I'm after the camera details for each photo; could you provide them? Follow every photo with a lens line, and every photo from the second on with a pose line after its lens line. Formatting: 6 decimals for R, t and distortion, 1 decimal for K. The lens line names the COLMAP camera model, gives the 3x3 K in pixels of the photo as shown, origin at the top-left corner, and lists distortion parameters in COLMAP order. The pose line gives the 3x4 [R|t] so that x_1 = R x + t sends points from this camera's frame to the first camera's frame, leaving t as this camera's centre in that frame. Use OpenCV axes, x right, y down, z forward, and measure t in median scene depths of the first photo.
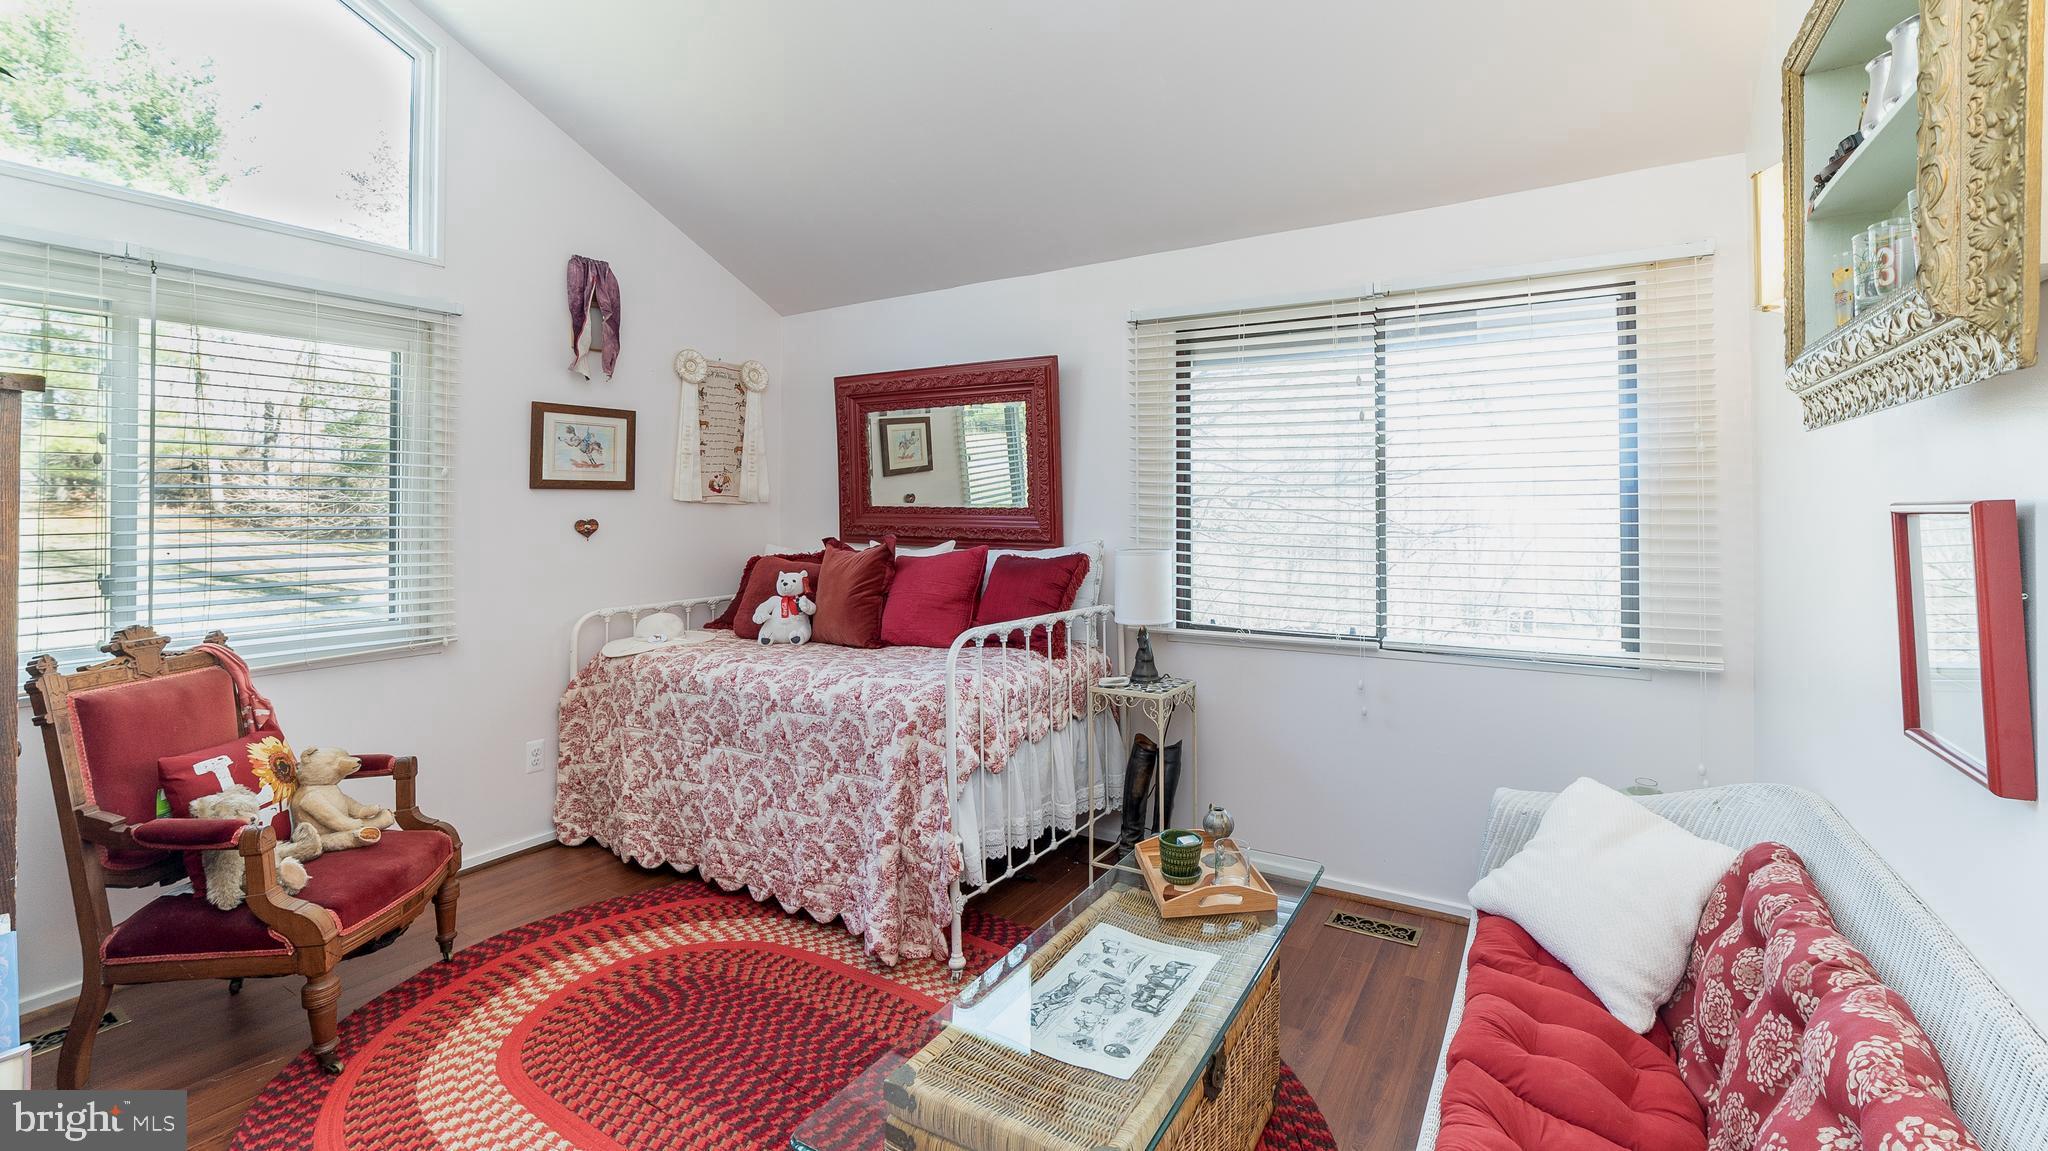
lens RADIAL K [[842.0, 0, 1071.8], [0, 842.0, 505.8], [0, 0, 1]] dist [-0.000930, -0.000012]
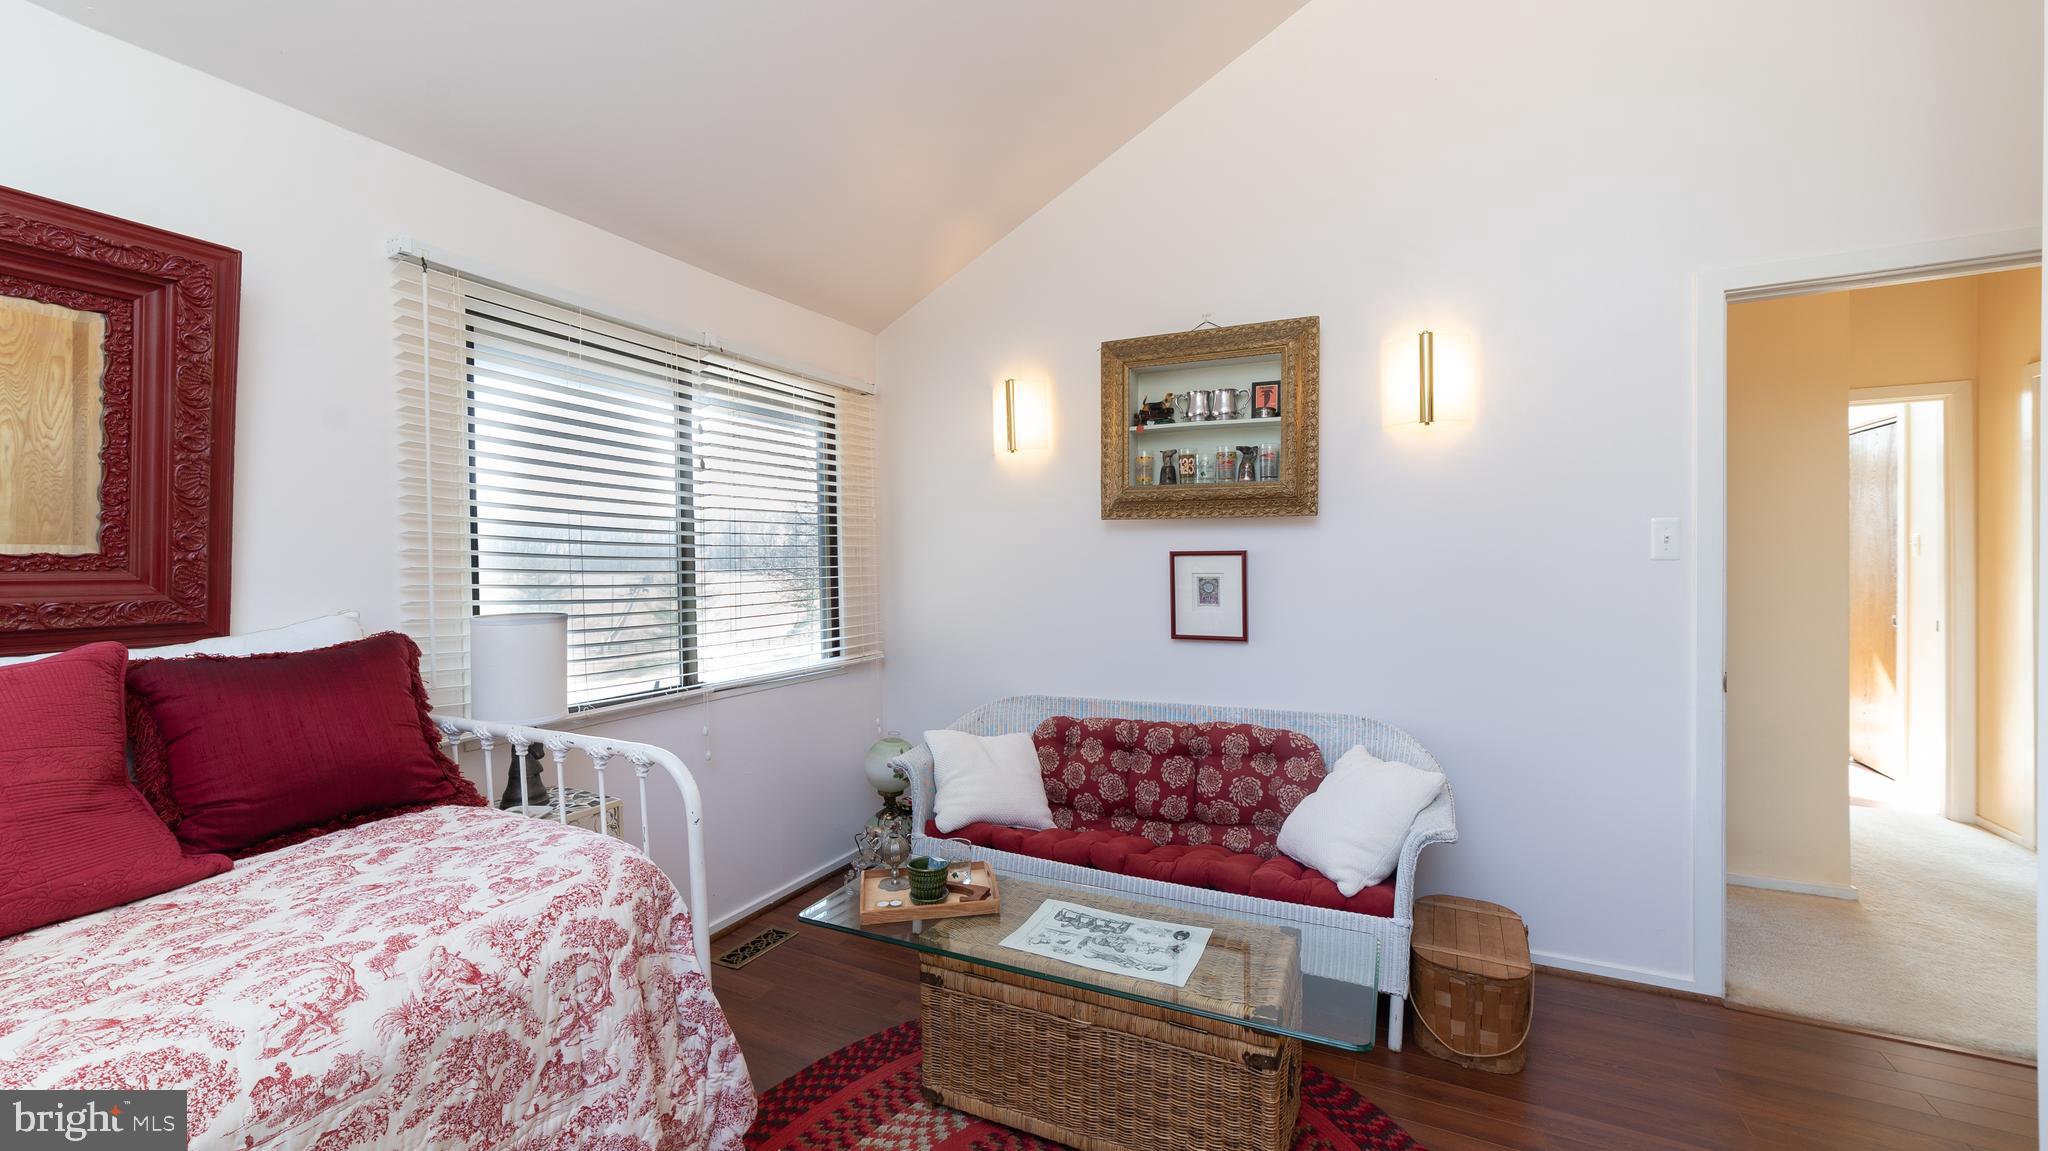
lens RADIAL K [[815.1, 0, 1021.8], [0, 815.1, 563.0], [0, 0, 1]] dist [-0.001034, -0.000014]
pose [[-0.071421, -0.001905, 0.997444, -0.994718], [0.007161, 0.999971, 0.002423, 0.017466], [-0.997421, 0.007315, -0.071405, 1.056303]]
